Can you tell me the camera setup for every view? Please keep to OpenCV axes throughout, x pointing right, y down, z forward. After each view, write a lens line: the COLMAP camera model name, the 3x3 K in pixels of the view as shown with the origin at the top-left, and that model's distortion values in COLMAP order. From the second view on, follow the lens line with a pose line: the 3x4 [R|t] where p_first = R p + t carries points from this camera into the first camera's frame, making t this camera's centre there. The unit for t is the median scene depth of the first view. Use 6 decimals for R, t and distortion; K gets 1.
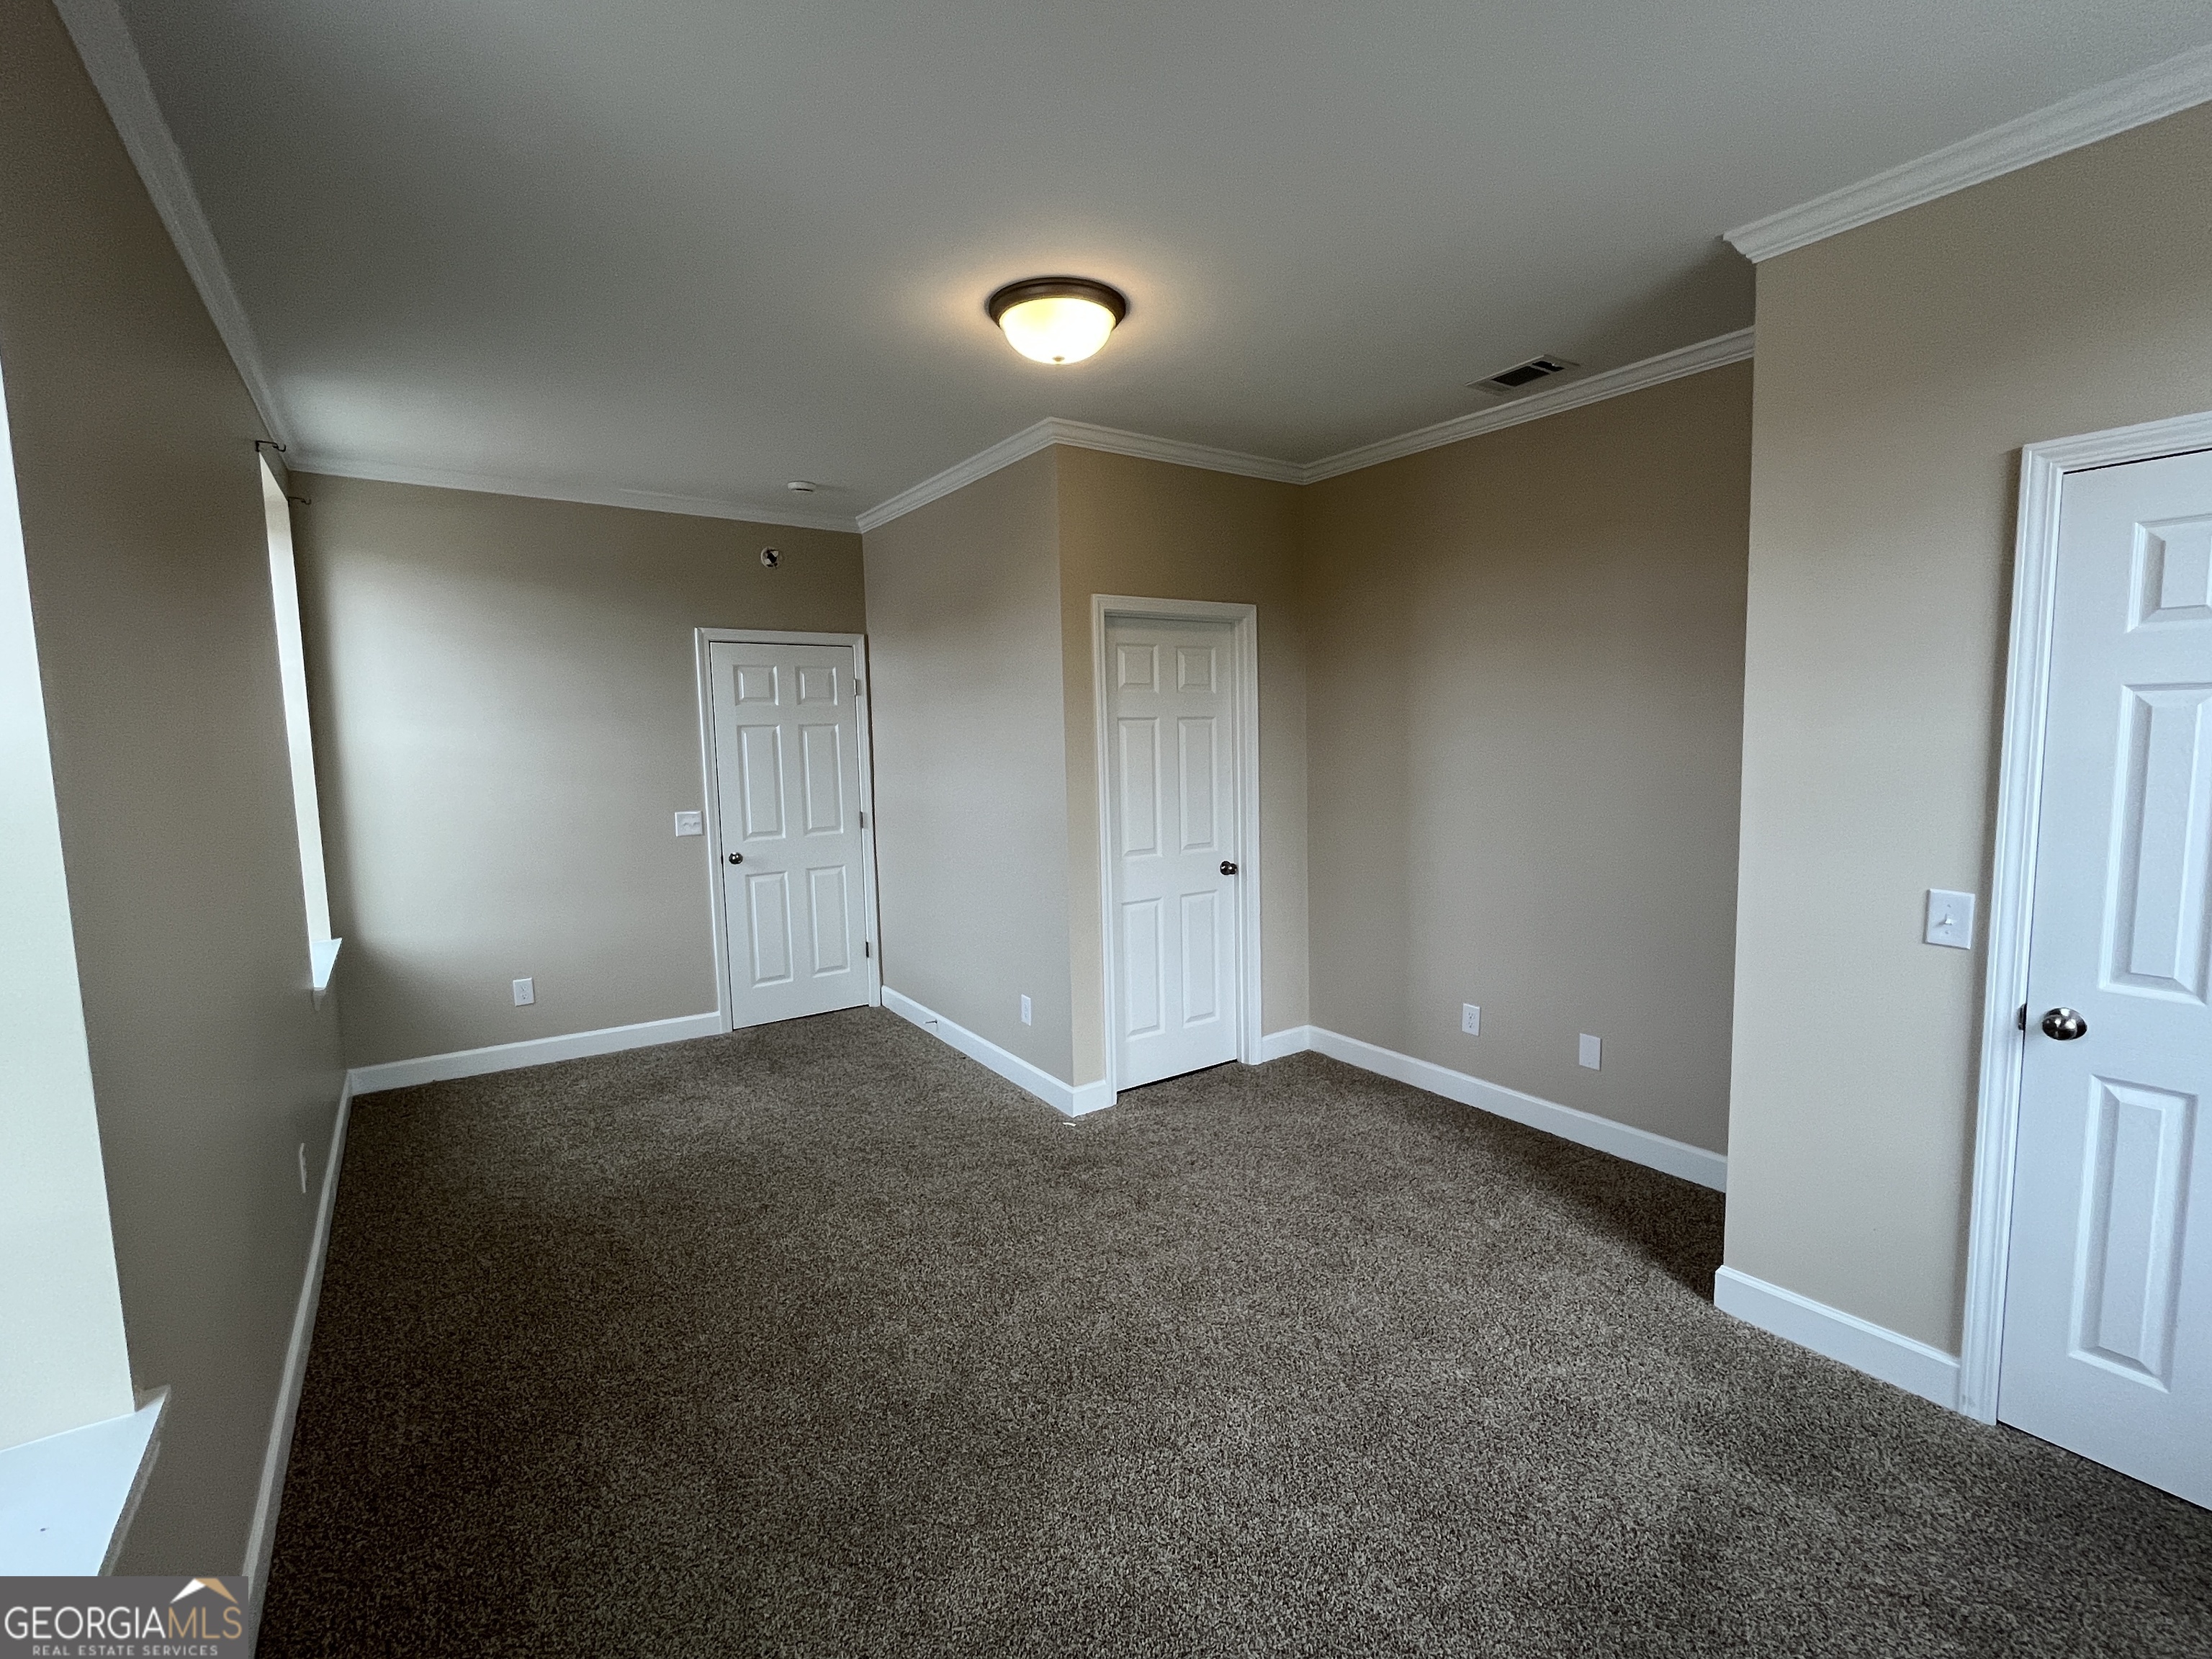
lens RADIAL K [[983.4, 0, 1099.7], [0, 983.4, 826.9], [0, 0, 1]] dist [-0.000670, -0.000161]
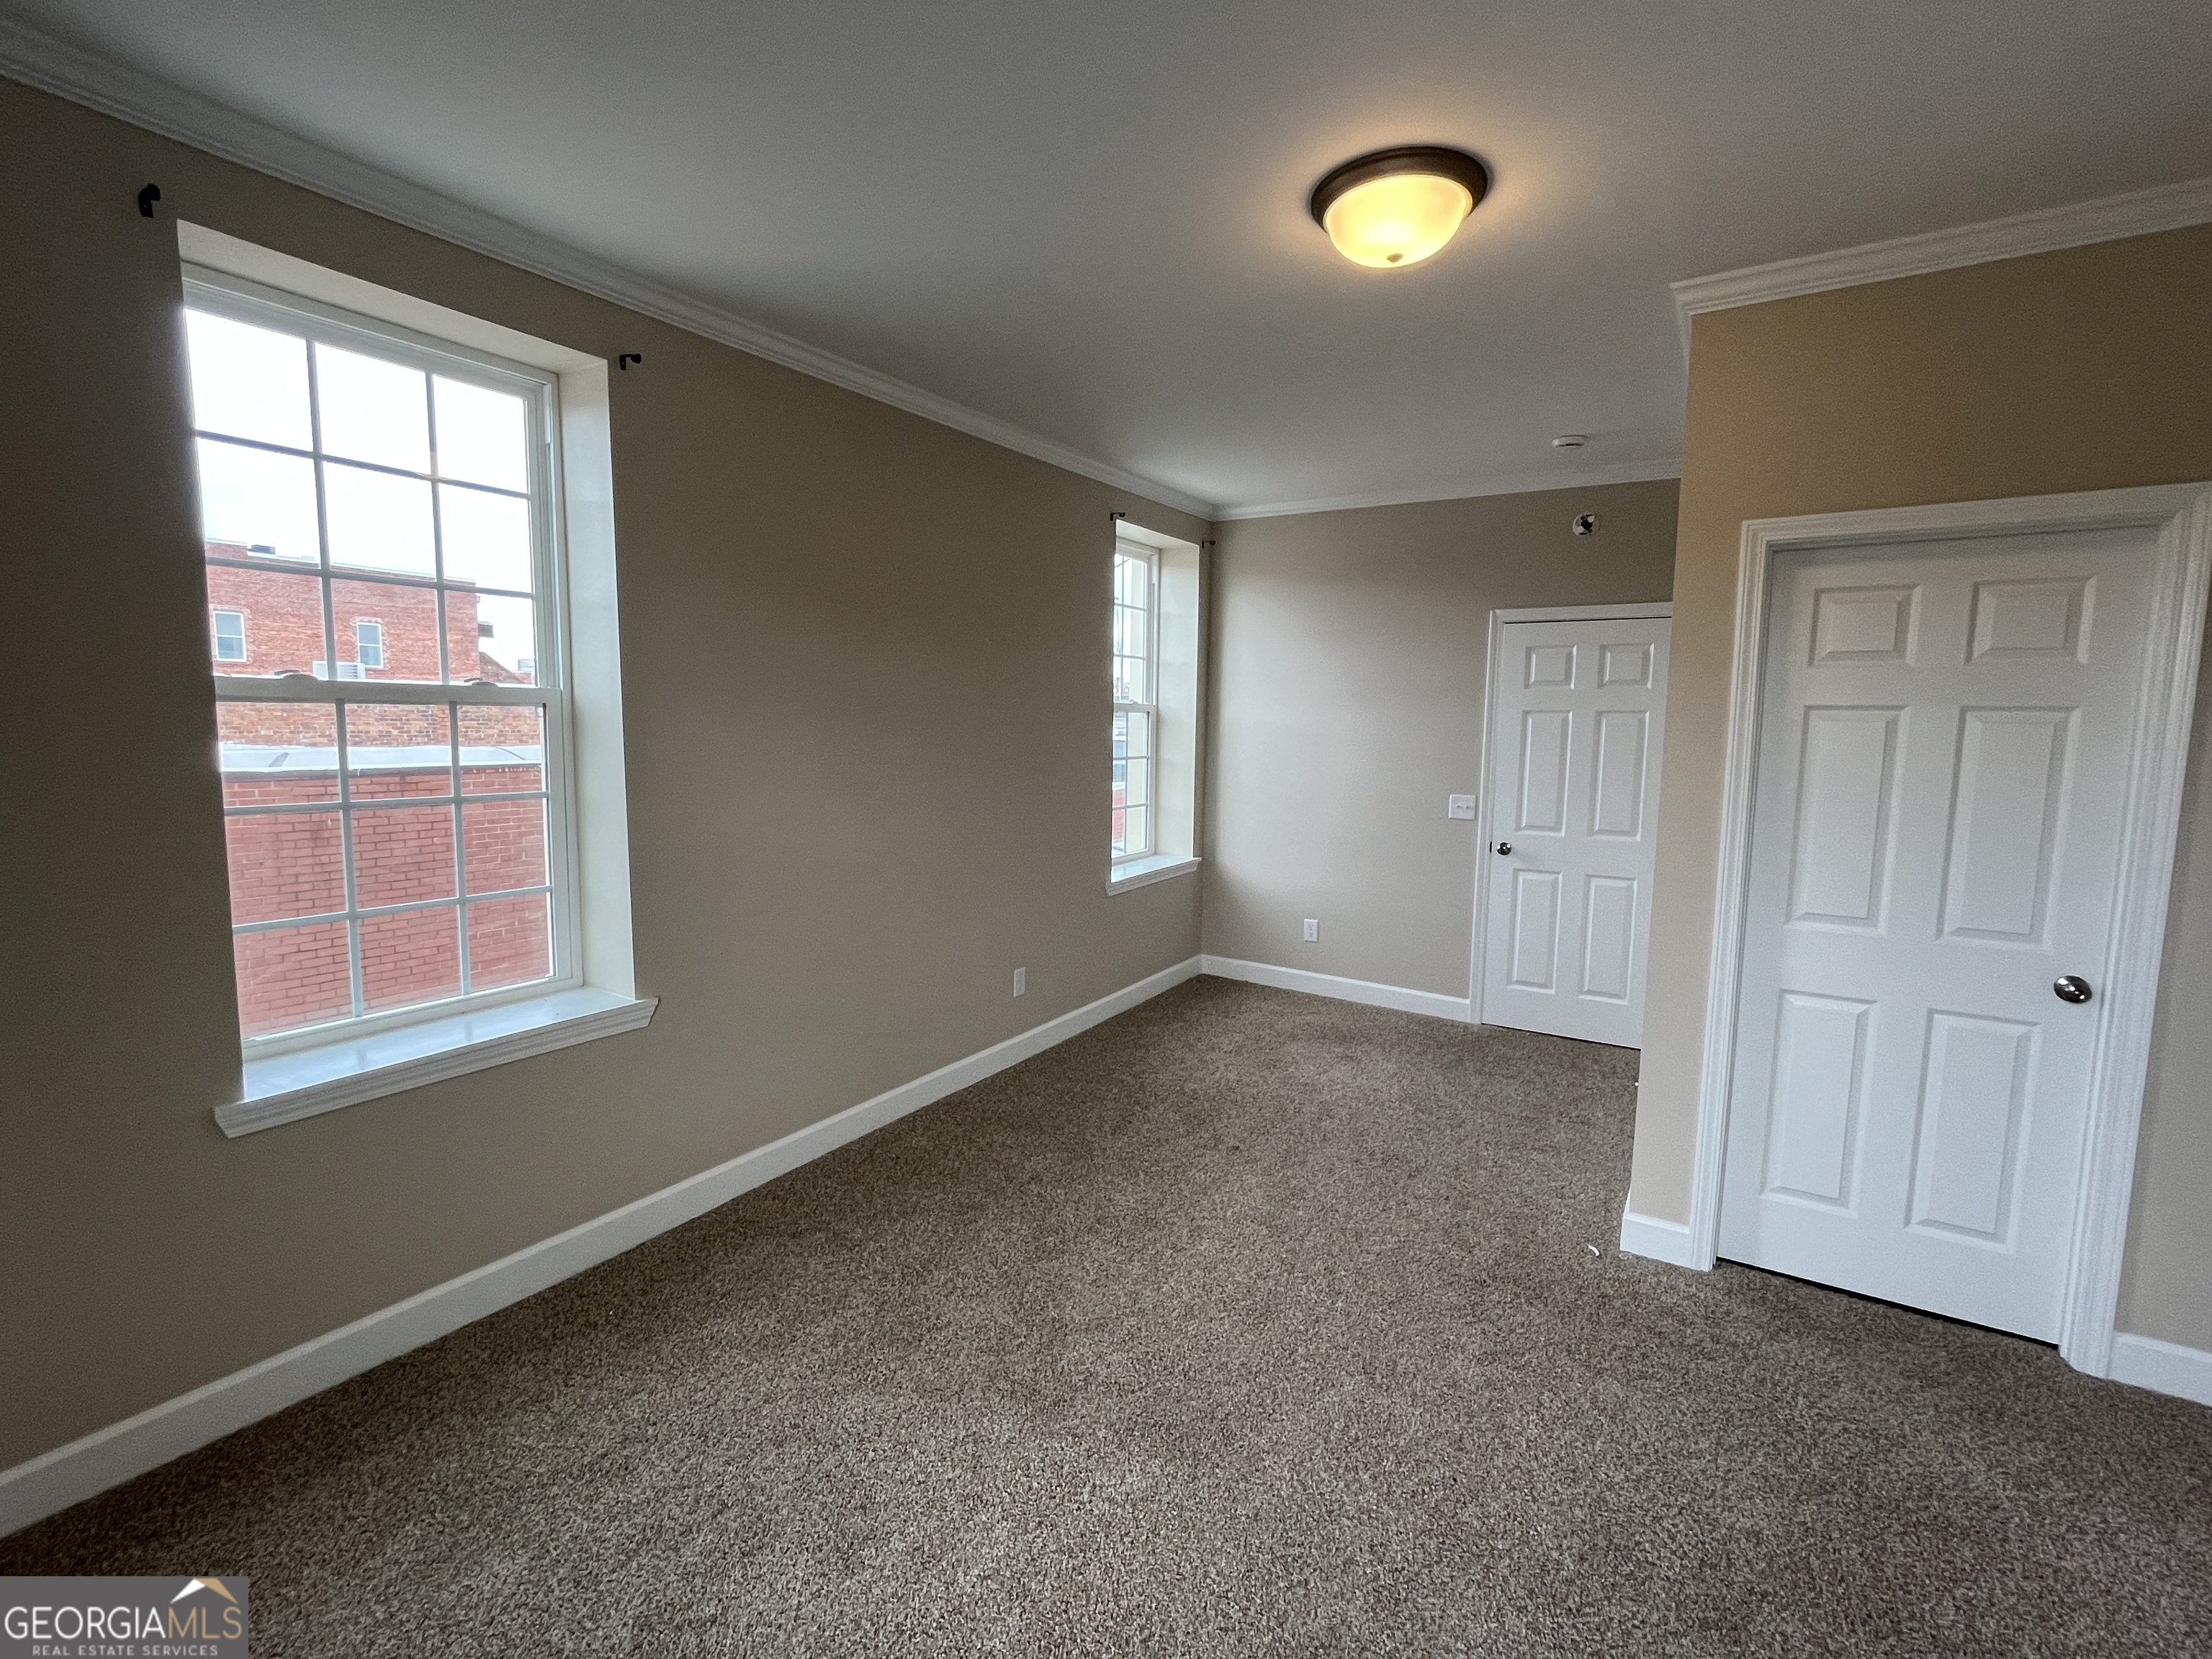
lens RADIAL K [[983.4, 0, 1099.7], [0, 983.4, 826.9], [0, 0, 1]] dist [-0.000670, -0.000161]
pose [[0.386378, 0.124926, -0.913841, 0.383459], [-0.114211, 0.989640, 0.086999, -0.030406], [0.915242, 0.070757, 0.396643, 0.280737]]
